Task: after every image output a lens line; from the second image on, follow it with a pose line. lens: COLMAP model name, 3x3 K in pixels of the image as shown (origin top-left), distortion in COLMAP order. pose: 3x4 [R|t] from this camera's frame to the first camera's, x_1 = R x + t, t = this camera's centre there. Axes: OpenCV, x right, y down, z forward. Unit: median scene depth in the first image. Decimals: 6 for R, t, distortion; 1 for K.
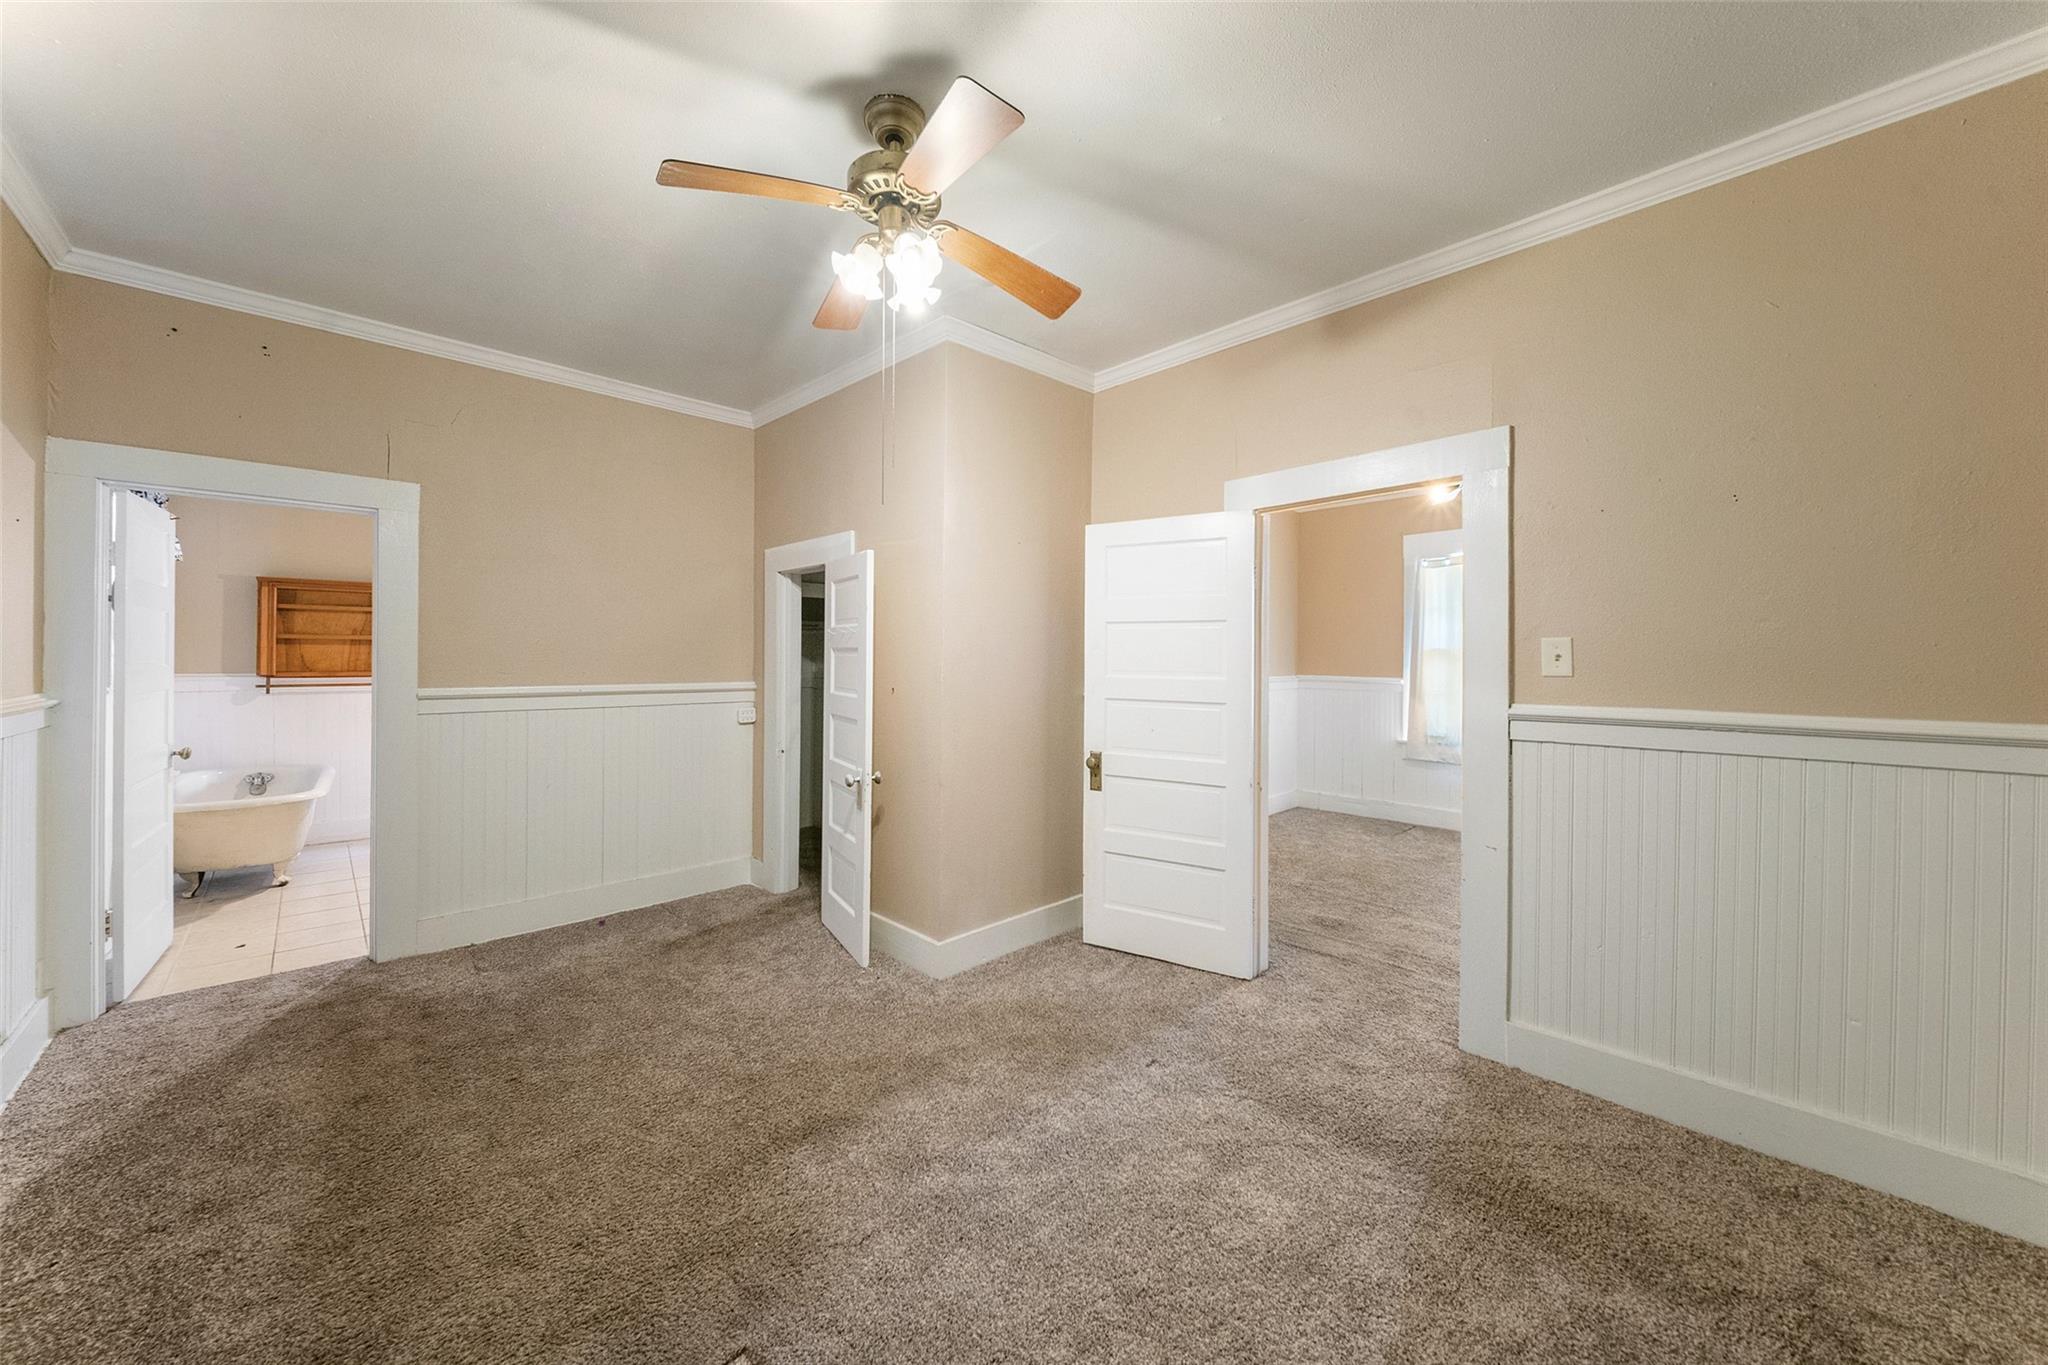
lens RADIAL K [[731.7, 0, 999.7], [0, 731.7, 640.3], [0, 0, 1]] dist [0.000151, -0.004743]
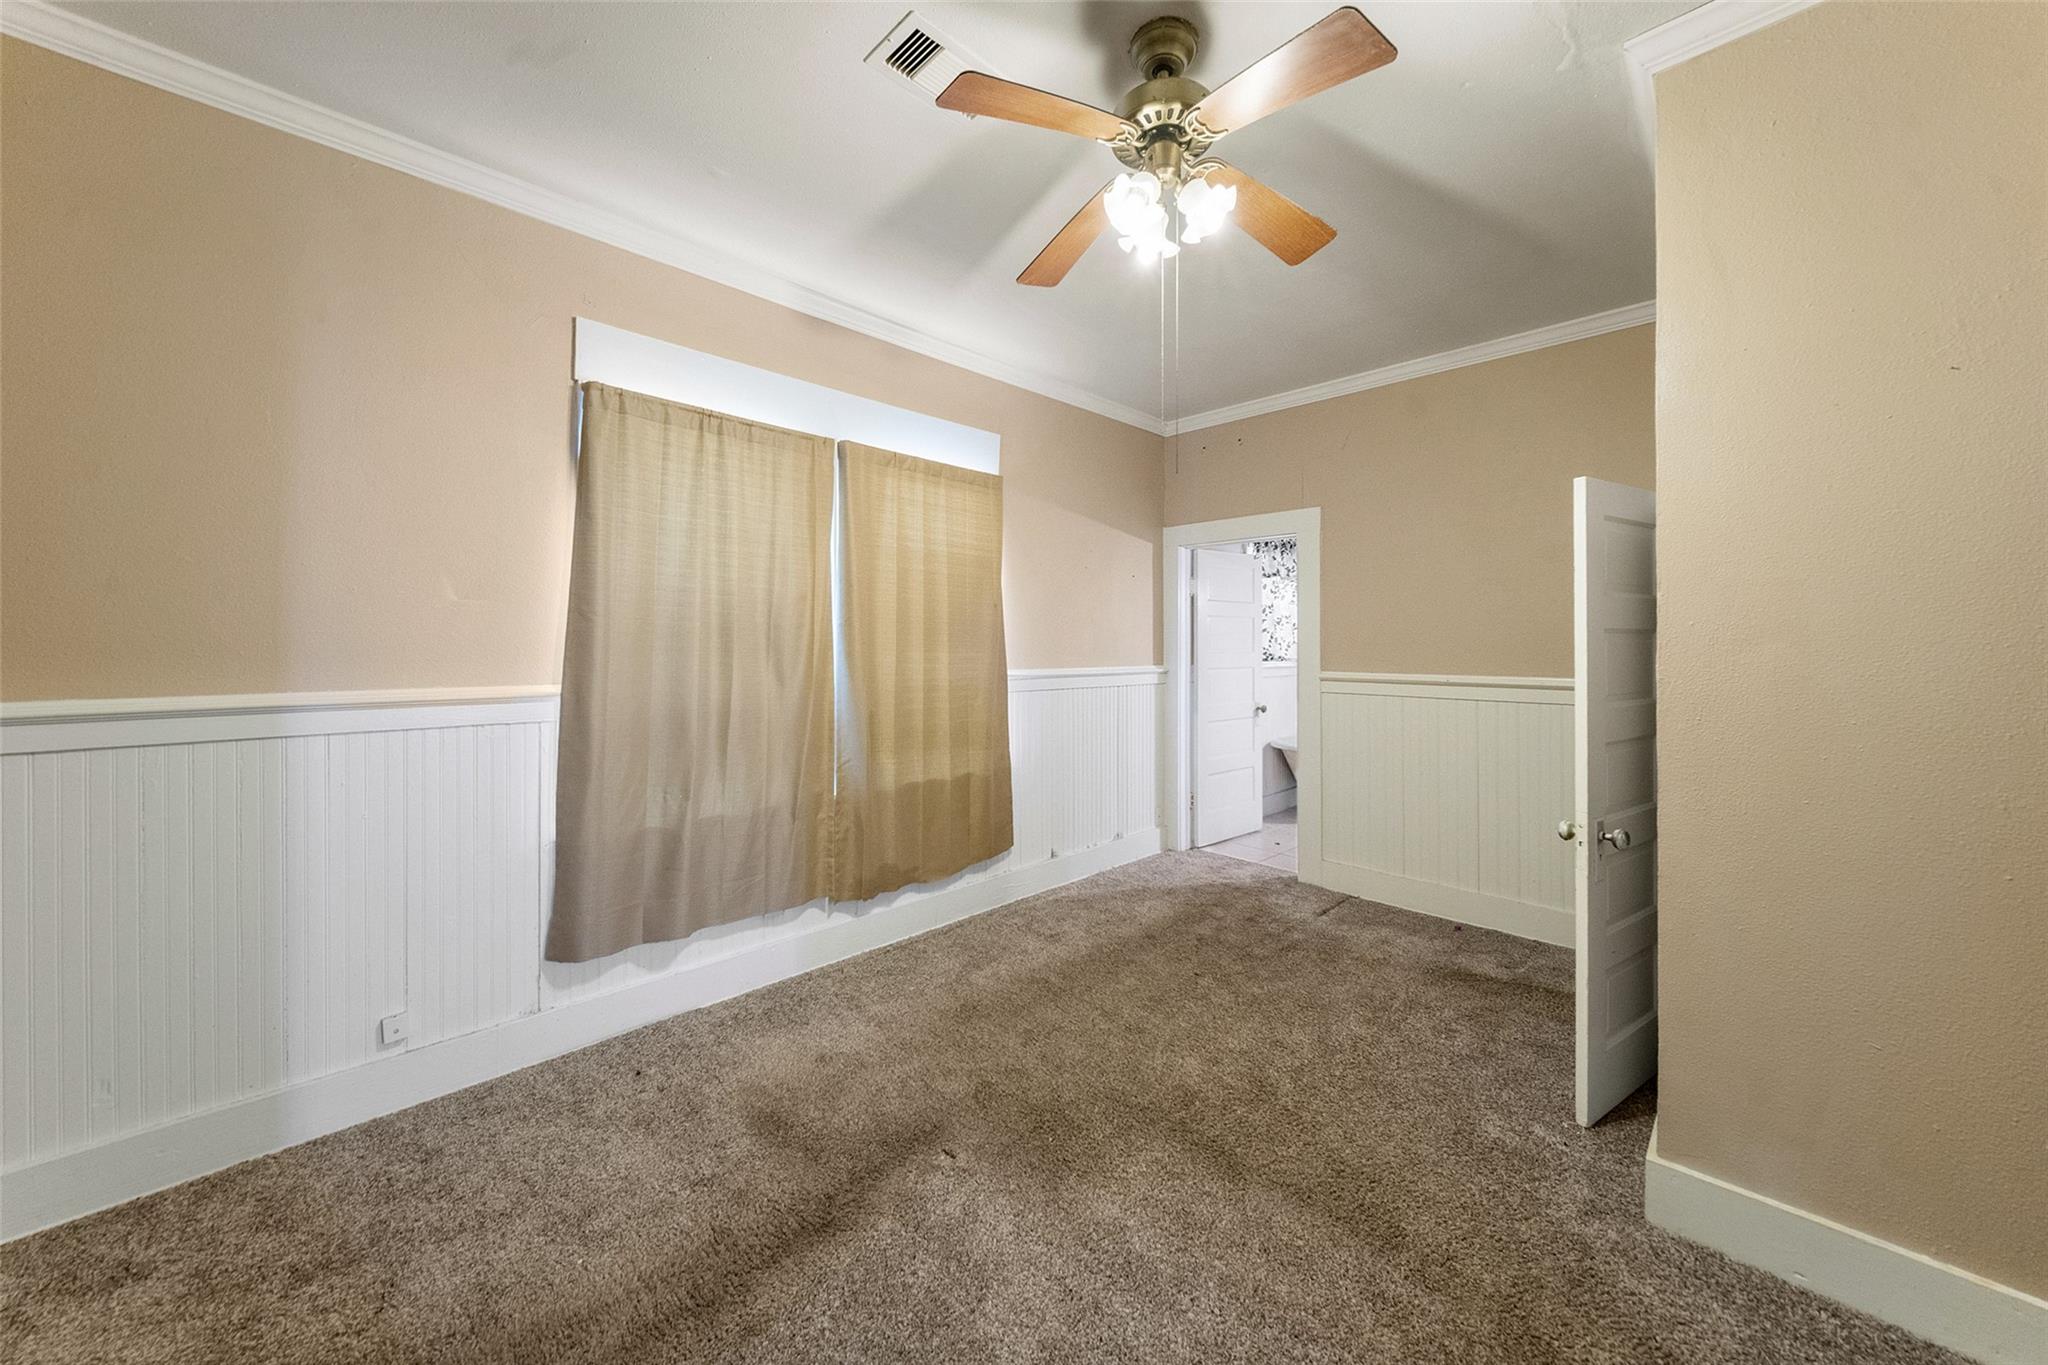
lens RADIAL K [[722.0, 0, 1026.3], [0, 722.0, 638.9], [0, 0, 1]] dist [-0.001031, -0.000135]
pose [[0.040038, -0.007627, -0.999169, 0.520126], [0.012384, 0.999898, -0.007136, 0.016150], [0.999121, -0.012088, 0.040128, 0.578033]]
